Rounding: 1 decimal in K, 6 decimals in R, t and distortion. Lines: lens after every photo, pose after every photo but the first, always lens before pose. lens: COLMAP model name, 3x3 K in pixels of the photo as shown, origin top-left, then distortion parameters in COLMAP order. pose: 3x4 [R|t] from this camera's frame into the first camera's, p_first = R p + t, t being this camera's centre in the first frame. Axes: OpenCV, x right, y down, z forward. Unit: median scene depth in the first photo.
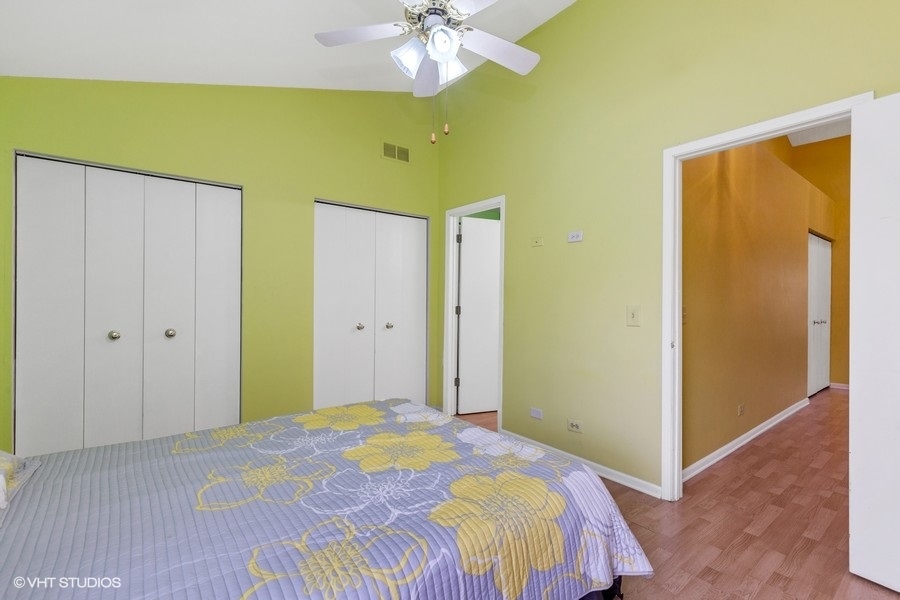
lens RADIAL K [[403.7, 0, 452.4], [0, 403.7, 298.1], [0, 0, 1]] dist [0.003836, -0.001650]
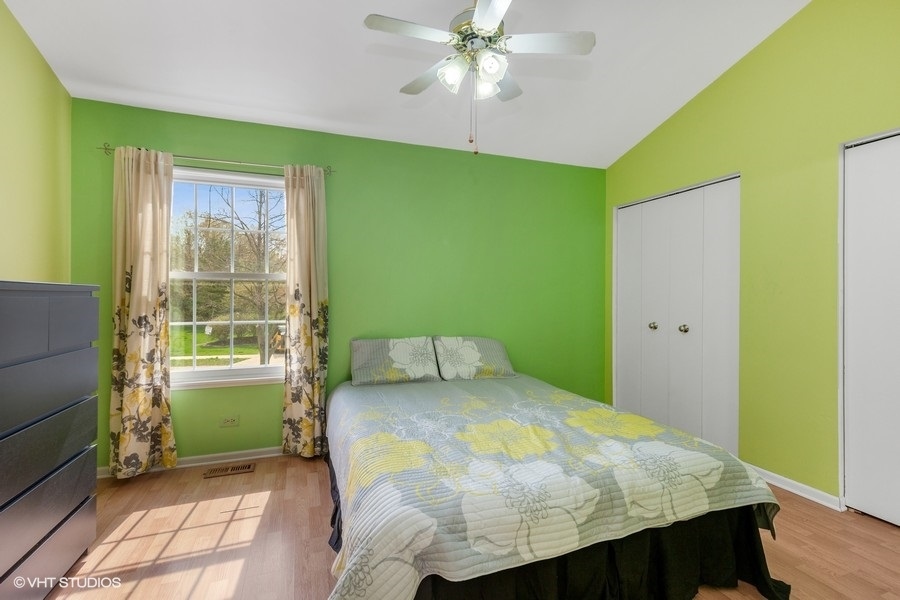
lens RADIAL K [[403.7, 0, 452.5], [0, 403.7, 298.3], [0, 0, 1]] dist [0.003836, -0.001650]
pose [[-0.310697, -0.010726, -0.950448, 0.884950], [-0.009119, 0.999924, -0.008303, 0.017255], [0.950465, 0.006088, -0.310772, 1.119500]]
